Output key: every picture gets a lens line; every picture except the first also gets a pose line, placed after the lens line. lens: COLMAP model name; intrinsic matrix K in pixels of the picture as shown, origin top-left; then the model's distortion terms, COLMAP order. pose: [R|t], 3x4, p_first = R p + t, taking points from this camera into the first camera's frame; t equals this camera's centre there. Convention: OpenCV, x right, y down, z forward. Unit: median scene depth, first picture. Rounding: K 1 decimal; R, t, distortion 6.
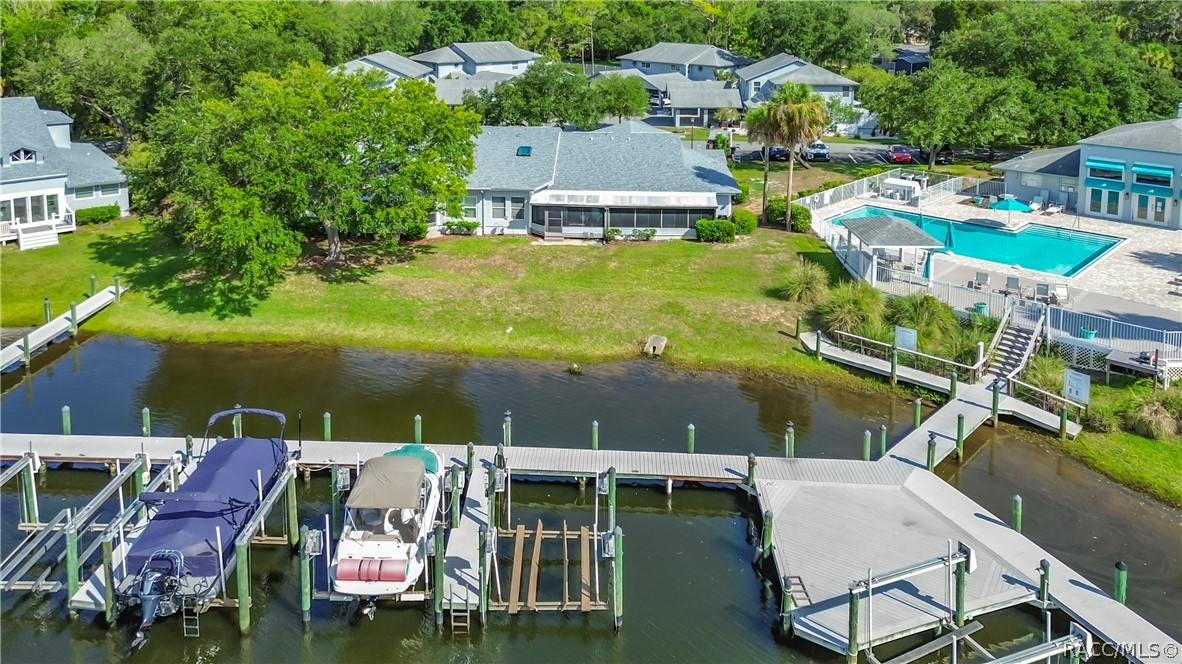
lens RADIAL K [[935.6, 0, 575.5], [0, 935.6, 216.5], [0, 0, 1]] dist [0.071506, -0.100101]
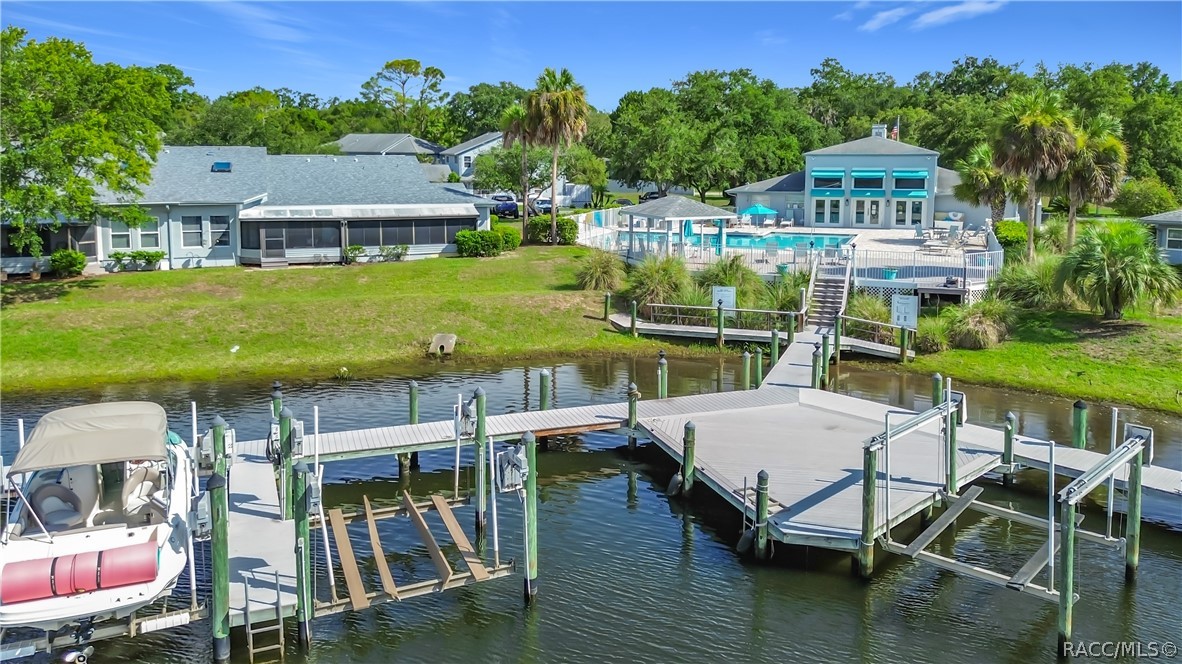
lens RADIAL K [[834.7, 0, 594.2], [0, 834.7, 359.5], [0, 0, 1]] dist [0.070668, -0.091331]
pose [[0.904126, -0.058811, 0.423200, -0.094133], [0.098435, 0.992509, -0.072370, 0.200511], [-0.415774, 0.107089, 0.903141, 0.281960]]
